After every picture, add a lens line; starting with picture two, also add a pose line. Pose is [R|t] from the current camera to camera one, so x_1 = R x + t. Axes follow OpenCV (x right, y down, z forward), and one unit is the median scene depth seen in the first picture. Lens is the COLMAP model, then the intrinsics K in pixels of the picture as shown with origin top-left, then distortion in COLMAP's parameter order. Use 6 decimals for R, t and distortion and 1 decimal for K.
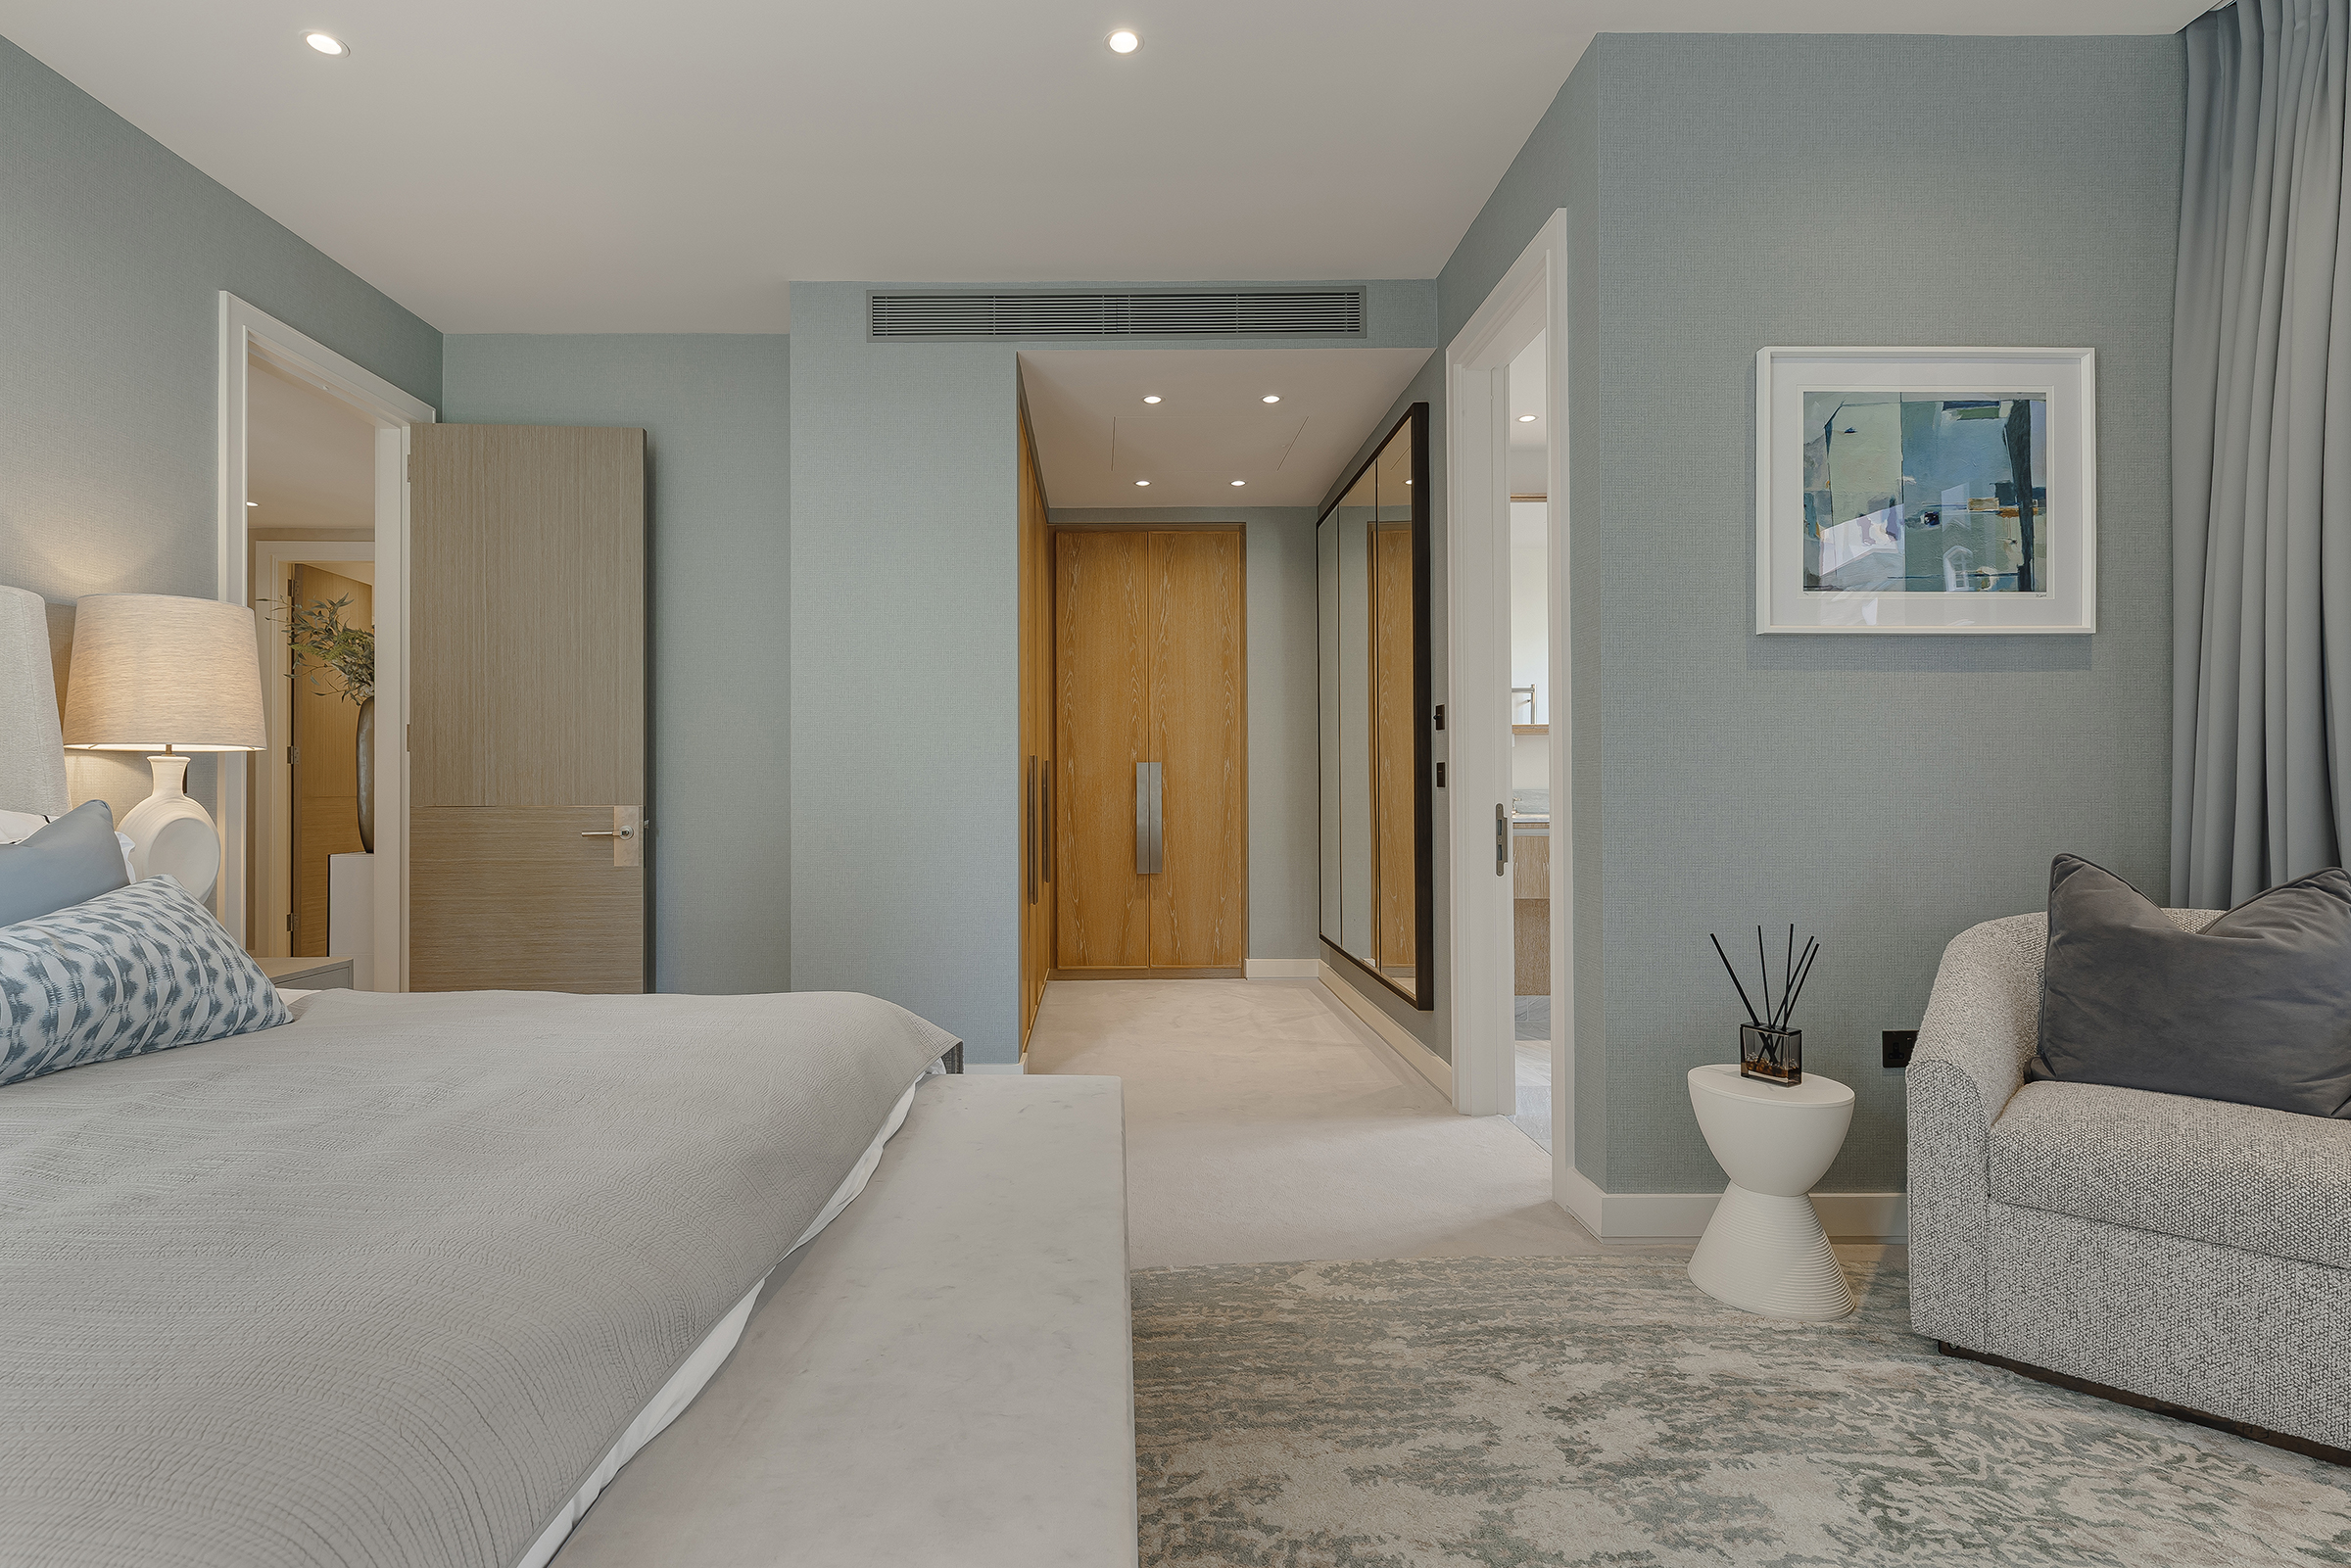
lens RADIAL K [[1135.0, 0, 1120.0], [0, 1135.0, 773.0], [0, 0, 1]] dist [-0.001176, -0.000231]
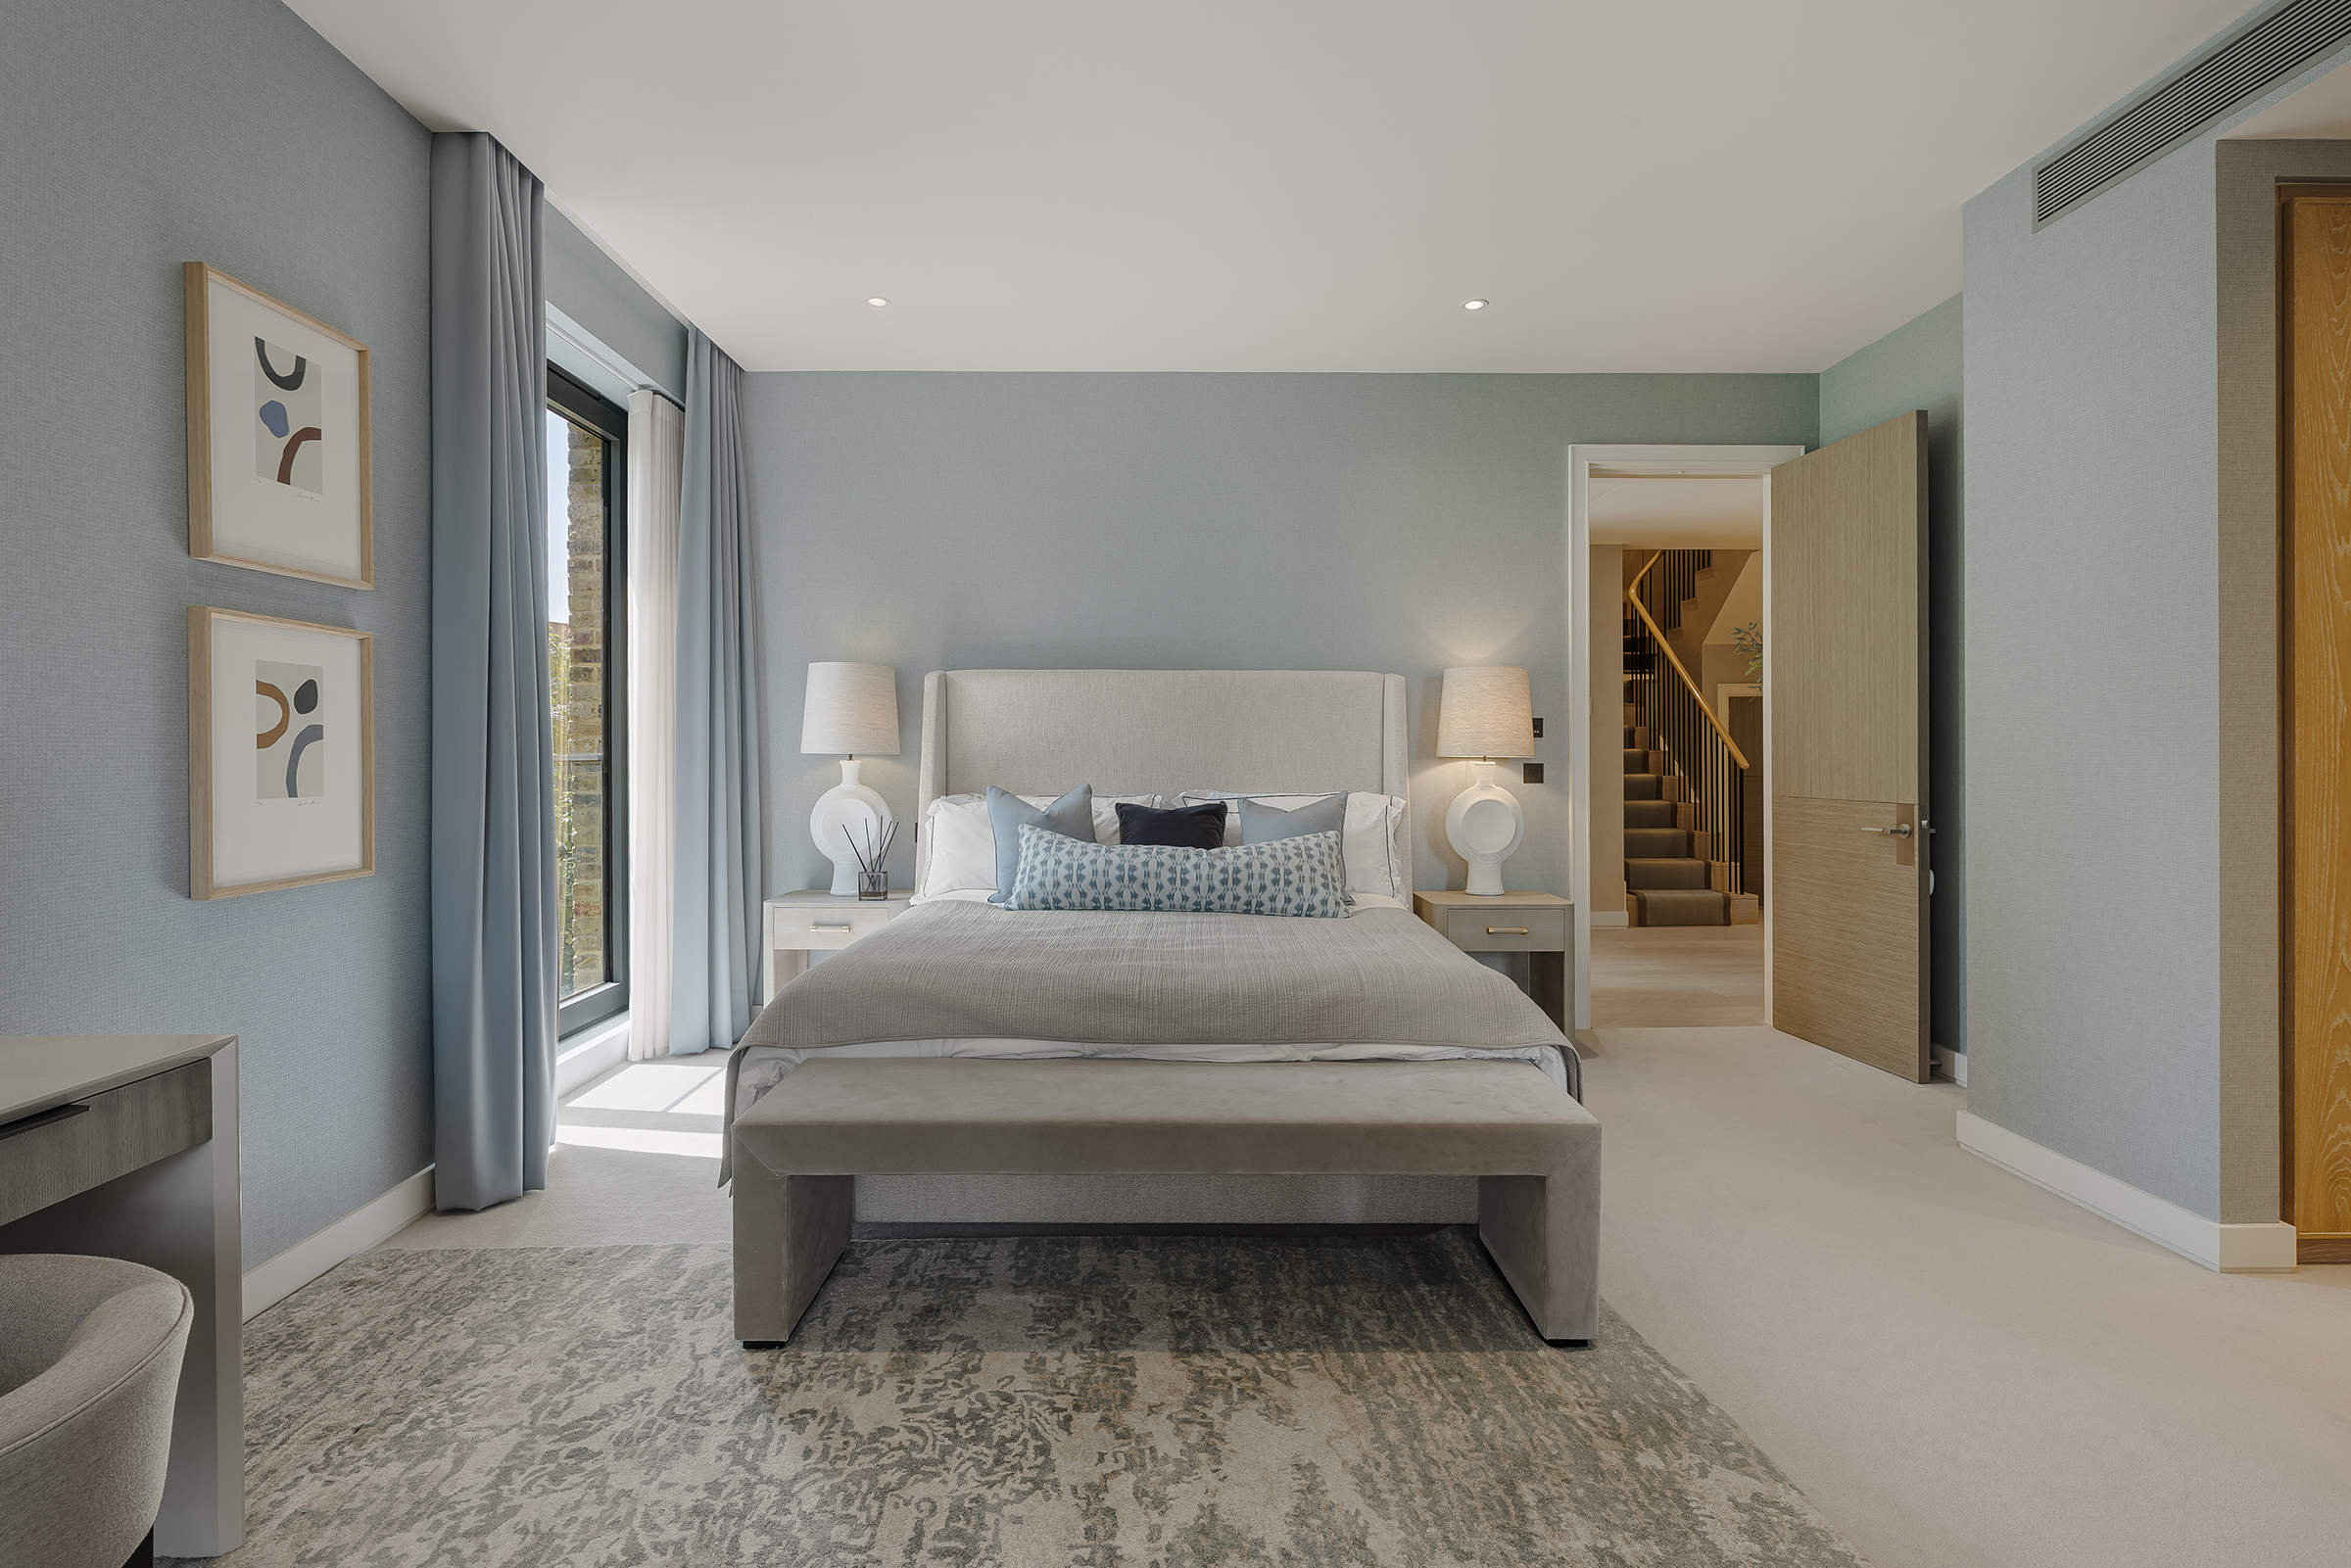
lens RADIAL K [[1139.7, 0, 1167.8], [0, 1139.7, 752.8], [0, 0, 1]] dist [-0.000311, -0.000198]
pose [[-0.006536, 0.006225, -0.999959, 1.033698], [0.012094, 0.999908, 0.006145, -0.054755], [0.999905, -0.012053, -0.006611, 0.710169]]
